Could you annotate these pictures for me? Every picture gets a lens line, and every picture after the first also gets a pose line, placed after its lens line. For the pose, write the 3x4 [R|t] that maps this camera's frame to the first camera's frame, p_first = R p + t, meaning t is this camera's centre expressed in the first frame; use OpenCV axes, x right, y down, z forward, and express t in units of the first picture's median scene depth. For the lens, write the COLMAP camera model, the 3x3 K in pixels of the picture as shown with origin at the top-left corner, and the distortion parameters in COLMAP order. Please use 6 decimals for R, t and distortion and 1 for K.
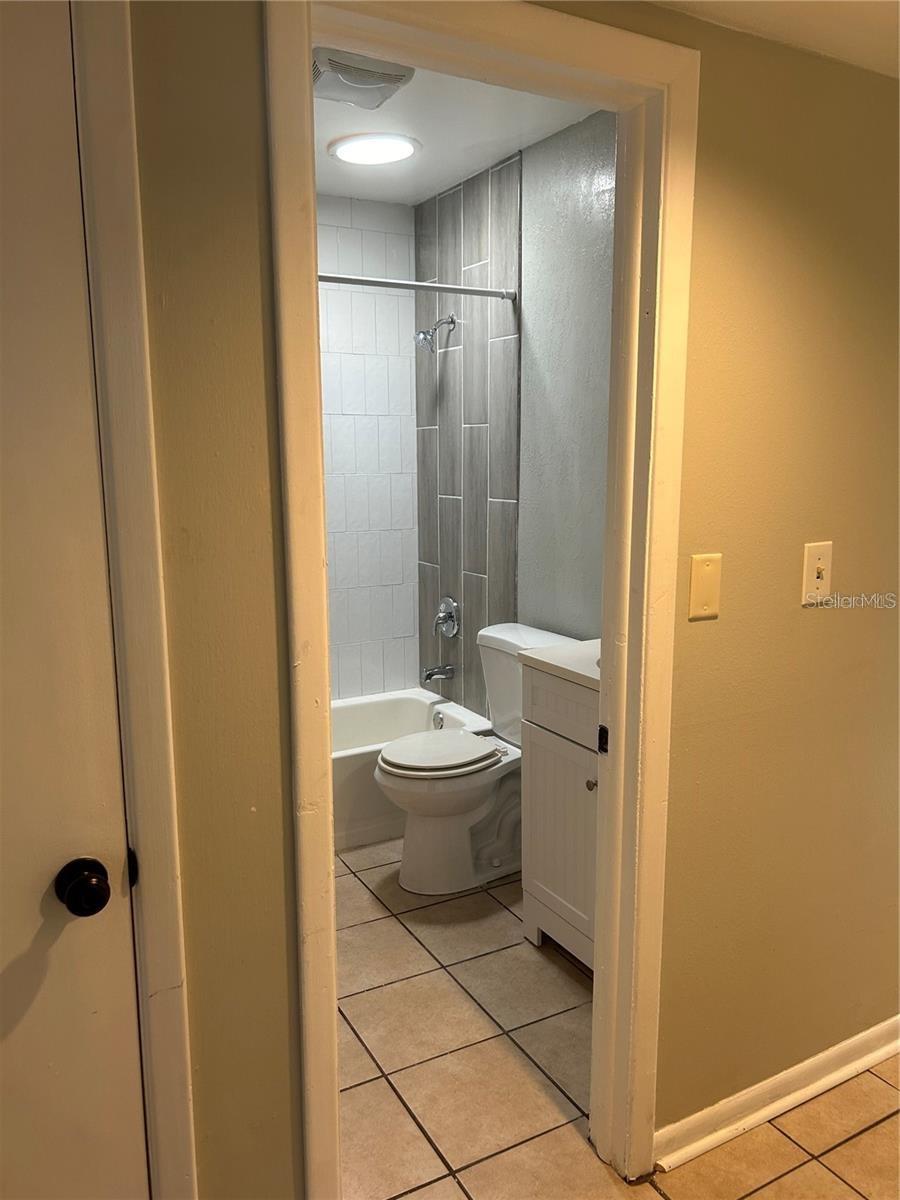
lens RADIAL K [[908.1, 0, 451.9], [0, 908.1, 601.1], [0, 0, 1]] dist [0.046778, -0.055291]
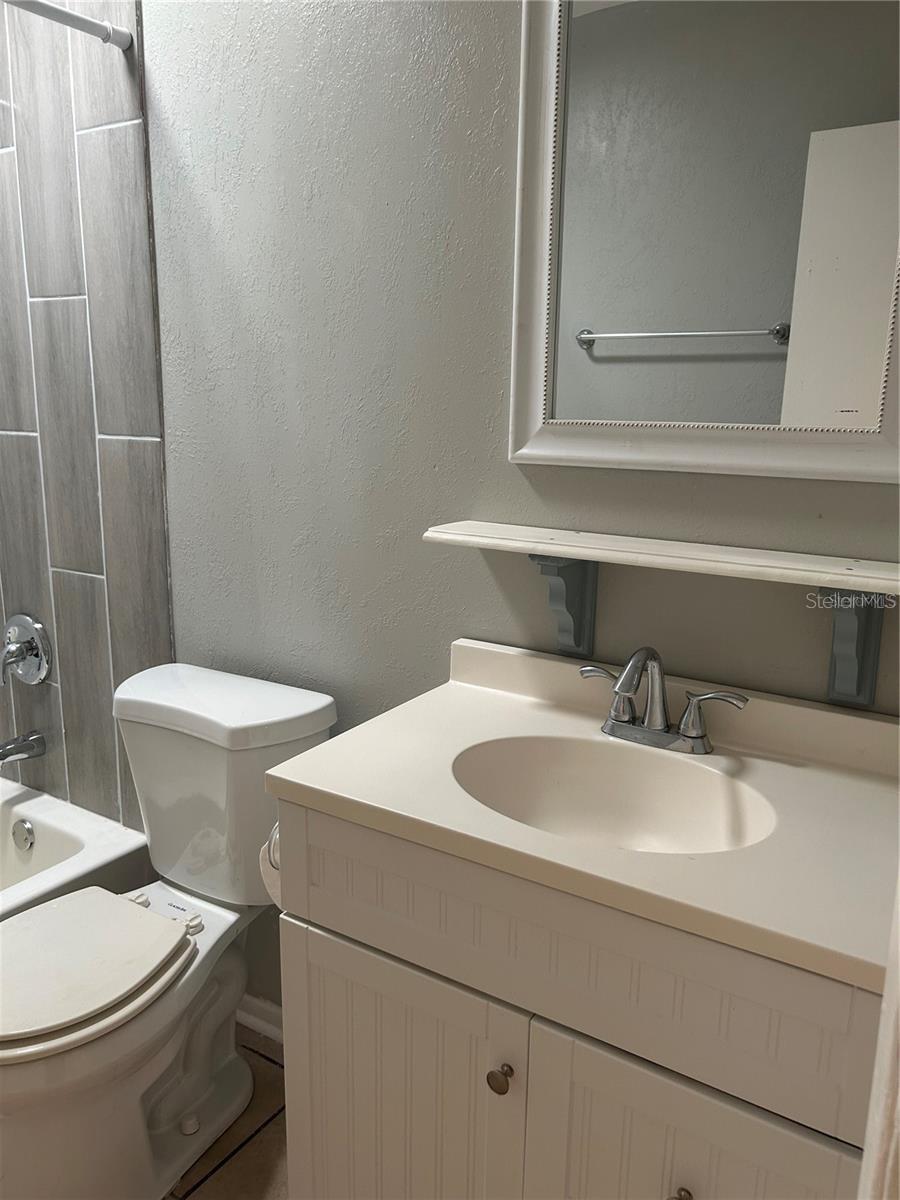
lens RADIAL K [[908.1, 0, 457.4], [0, 908.1, 596.0], [0, 0, 1]] dist [0.046778, -0.055291]
pose [[0.879821, -0.082403, 0.468108, -0.034754], [0.058573, 0.996147, 0.065267, -0.040238], [-0.471682, -0.030005, 0.881258, 0.414325]]
